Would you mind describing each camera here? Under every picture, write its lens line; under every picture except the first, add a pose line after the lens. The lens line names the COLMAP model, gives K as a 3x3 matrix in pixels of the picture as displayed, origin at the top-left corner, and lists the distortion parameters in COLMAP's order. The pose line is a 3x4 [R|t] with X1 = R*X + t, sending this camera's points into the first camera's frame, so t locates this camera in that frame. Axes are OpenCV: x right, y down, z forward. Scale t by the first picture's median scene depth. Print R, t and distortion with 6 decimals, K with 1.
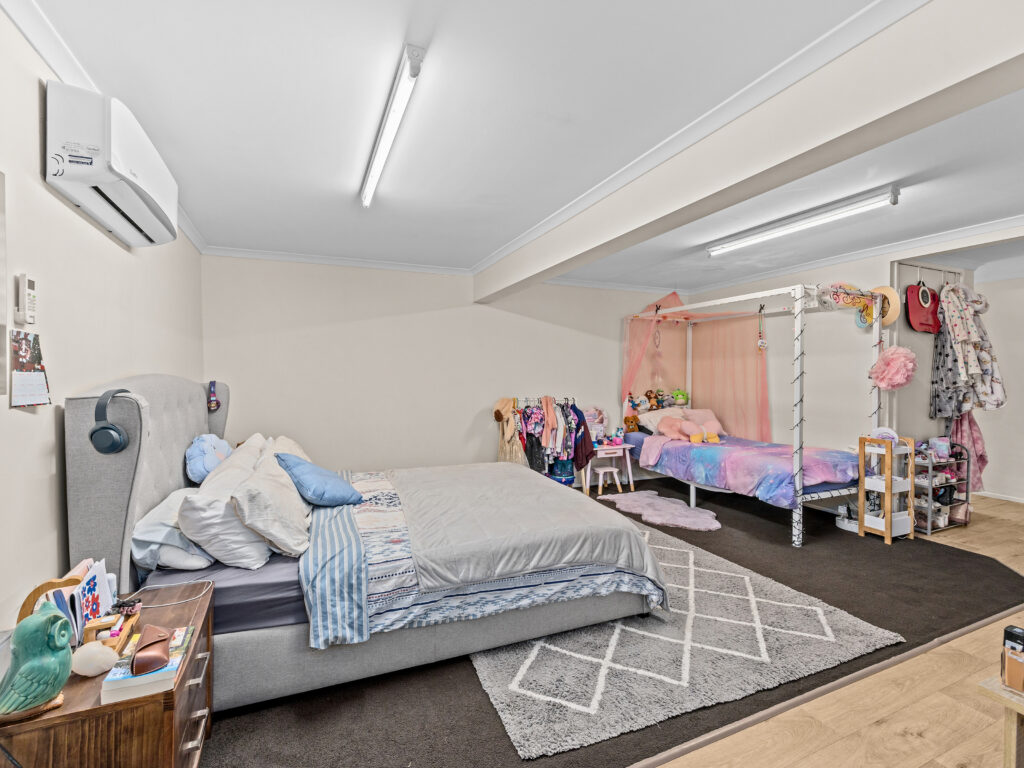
lens RADIAL K [[465.1, 0, 507.0], [0, 465.1, 380.5], [0, 0, 1]] dist [-0.002240, 0.000680]
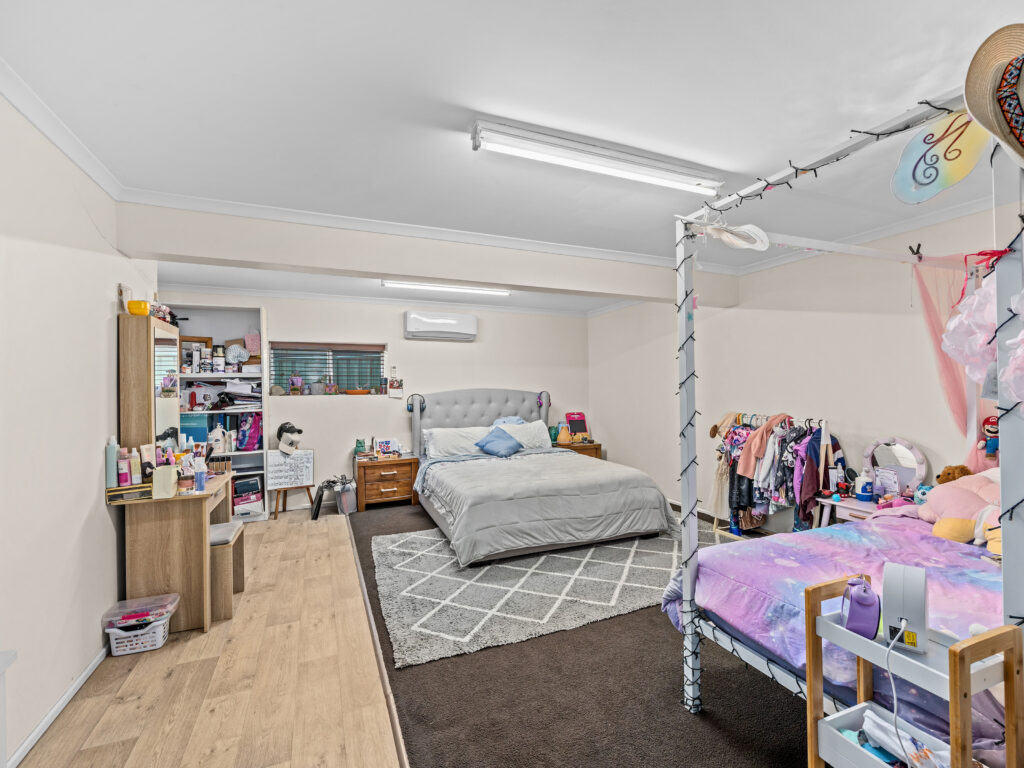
lens RADIAL K [[465.1, 0, 507.6], [0, 465.1, 384.1], [0, 0, 1]] dist [-0.002240, 0.000680]
pose [[-0.023712, -0.007418, -0.999691, 1.885519], [0.001754, 0.999971, -0.007461, -0.015934], [0.999717, -0.001931, -0.023698, 1.305003]]
